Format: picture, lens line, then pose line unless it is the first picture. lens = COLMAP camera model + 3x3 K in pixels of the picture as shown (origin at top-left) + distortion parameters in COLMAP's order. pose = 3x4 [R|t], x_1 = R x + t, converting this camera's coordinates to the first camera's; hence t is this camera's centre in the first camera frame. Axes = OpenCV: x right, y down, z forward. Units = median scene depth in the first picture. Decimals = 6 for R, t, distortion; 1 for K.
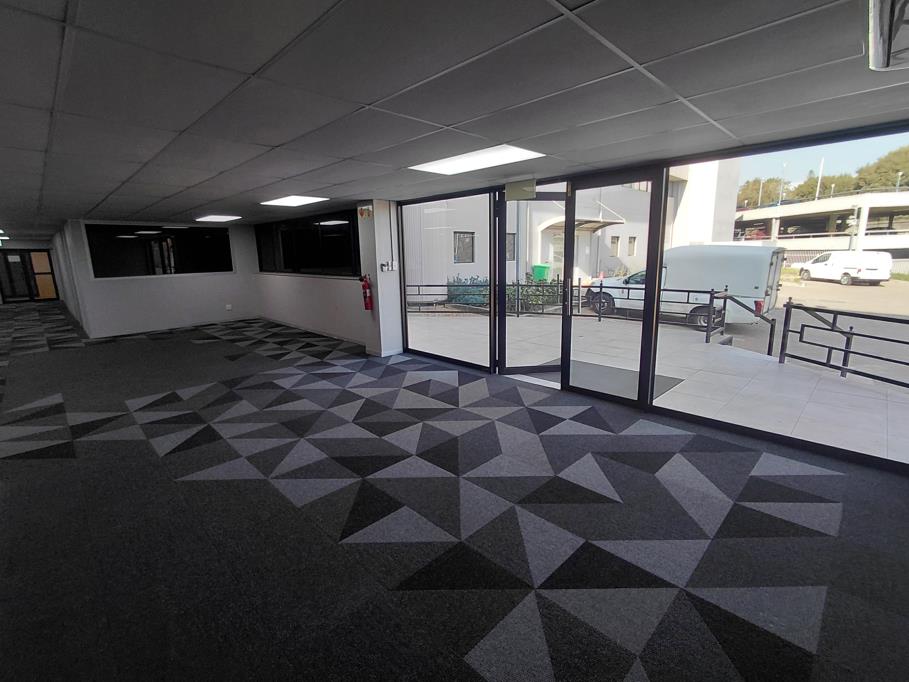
lens RADIAL K [[418.0, 0, 451.7], [0, 418.0, 336.3], [0, 0, 1]] dist [-0.001385, -0.000295]
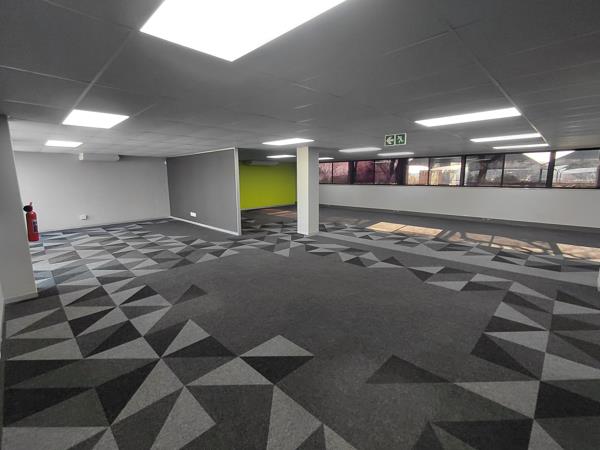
lens RADIAL K [[275.9, 0, 298.1], [0, 275.9, 221.9], [0, 0, 1]] dist [-0.001385, -0.000295]
pose [[-0.999460, 0.032784, -0.002291, -1.259024], [0.029808, 0.933654, 0.356934, -0.491184], [0.013841, 0.356672, -0.934127, 2.527618]]
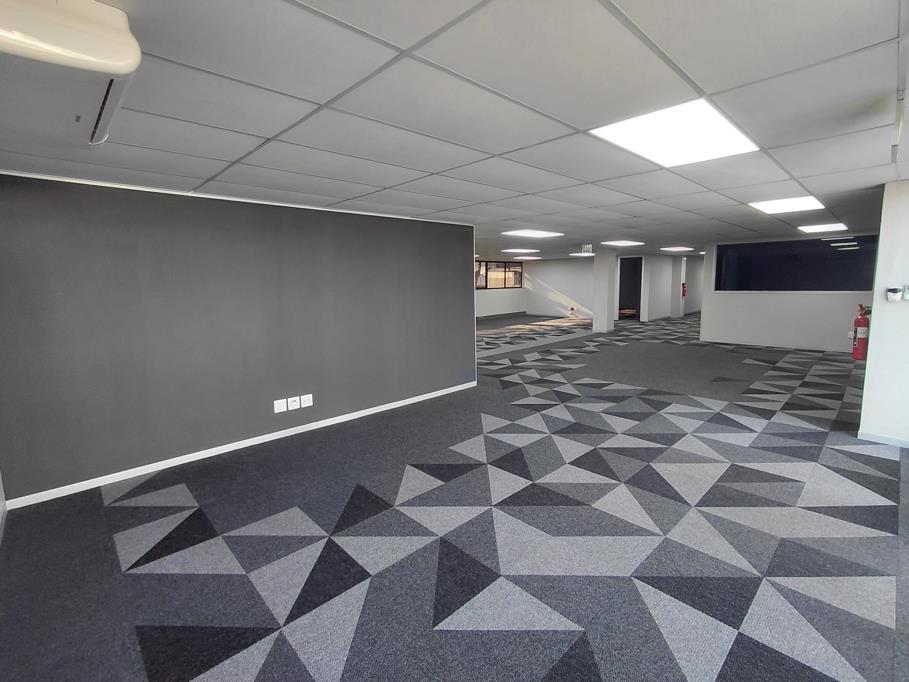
lens RADIAL K [[418.0, 0, 451.7], [0, 418.0, 336.3], [0, 0, 1]] dist [-0.001385, -0.000295]
pose [[-0.013373, 0.153573, -0.988047, 0.686762], [-0.180210, 0.971585, 0.153453, -0.134656], [0.983537, 0.180108, 0.014682, 0.615817]]
